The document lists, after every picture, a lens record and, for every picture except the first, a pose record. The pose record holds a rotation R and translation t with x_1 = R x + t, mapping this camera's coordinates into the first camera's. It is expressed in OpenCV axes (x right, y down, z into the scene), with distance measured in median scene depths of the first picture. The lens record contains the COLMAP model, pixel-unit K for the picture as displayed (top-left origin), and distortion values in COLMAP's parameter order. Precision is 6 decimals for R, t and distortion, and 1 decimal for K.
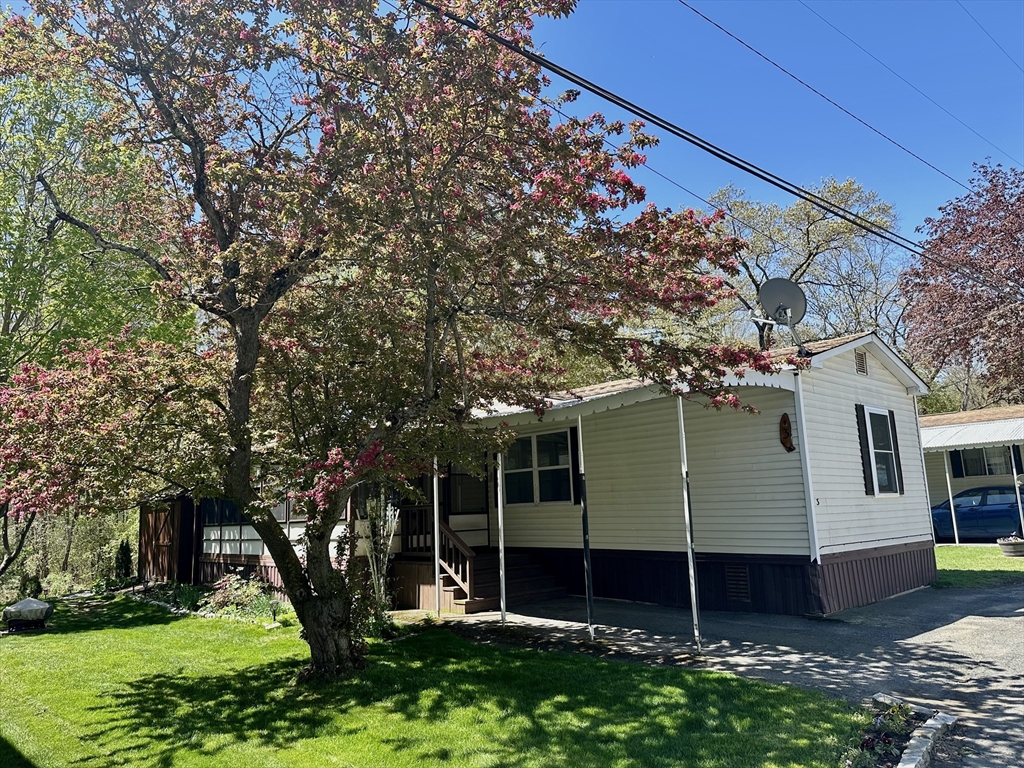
lens RADIAL K [[716.0, 0, 514.3], [0, 716.0, 390.5], [0, 0, 1]] dist [0.126376, -0.183592]
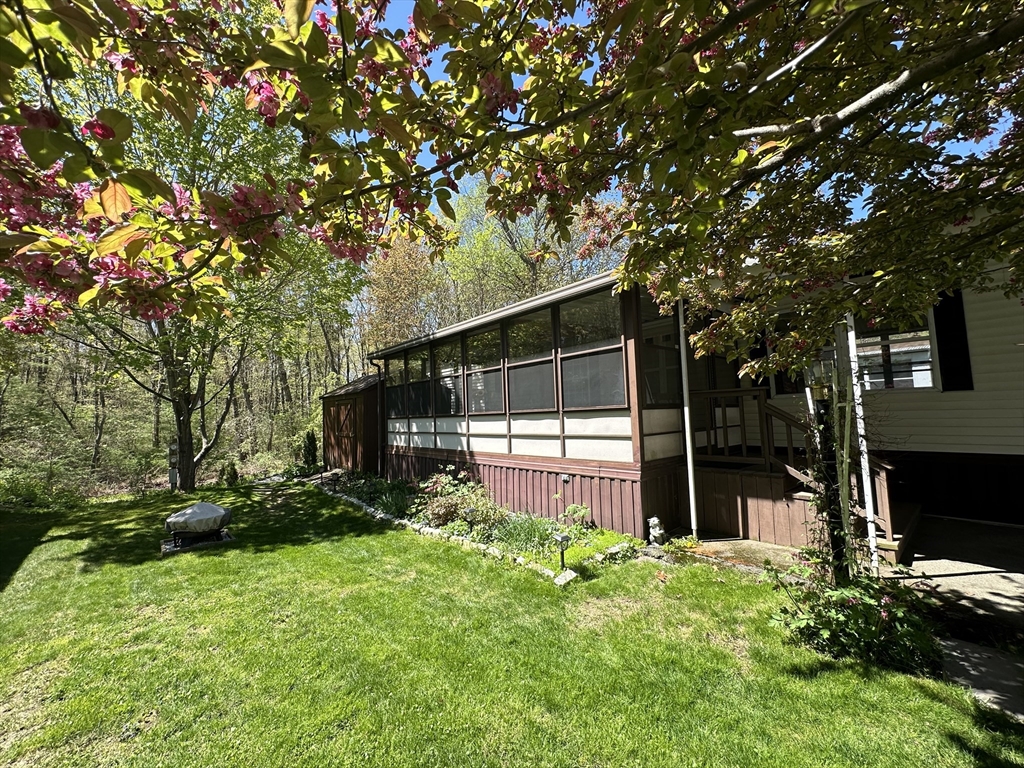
lens RADIAL K [[412.2, 0, 512.0], [0, 412.2, 384.0], [0, 0, 1]] dist [-0.000931, 0.000420]
pose [[0.999700, 0.002894, -0.024337, -0.322074], [-0.000664, 0.995841, 0.091108, 0.115912], [0.024500, -0.091064, 0.995544, 0.592403]]
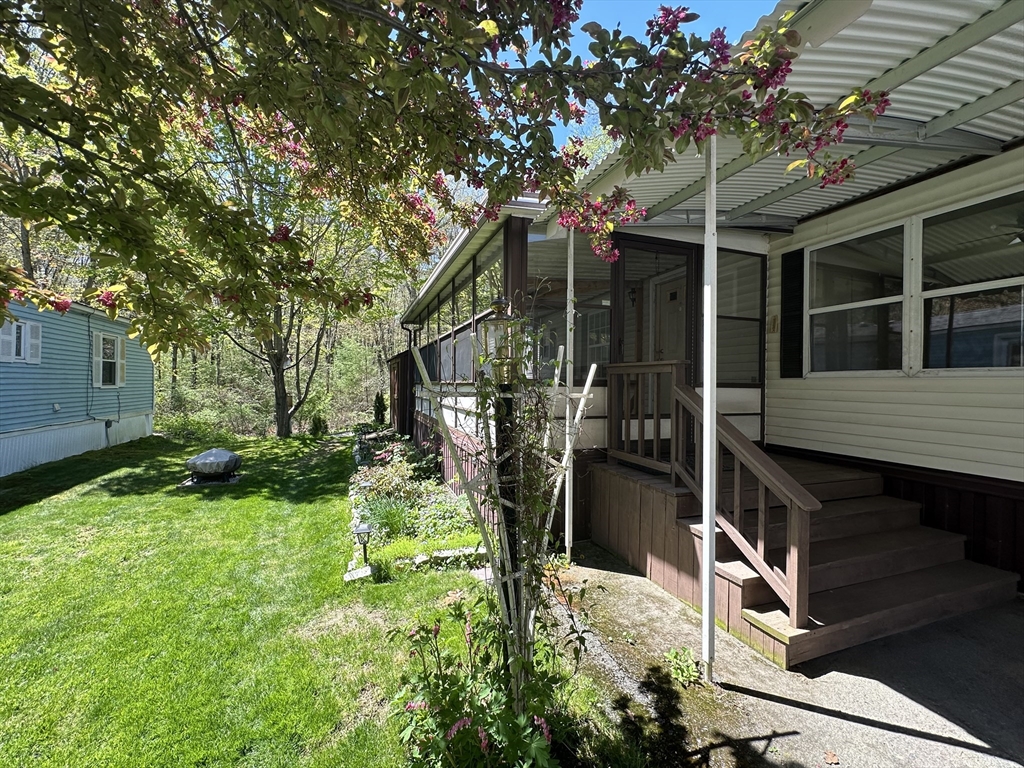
lens RADIAL K [[431.1, 0, 516.1], [0, 431.1, 385.7], [0, 0, 1]] dist [0.002334, 0.000618]
pose [[0.922490, 0.050131, -0.382752, -0.099699], [0.014419, 0.986365, 0.163942, 0.124713], [0.385752, -0.156753, 0.909188, 0.691223]]
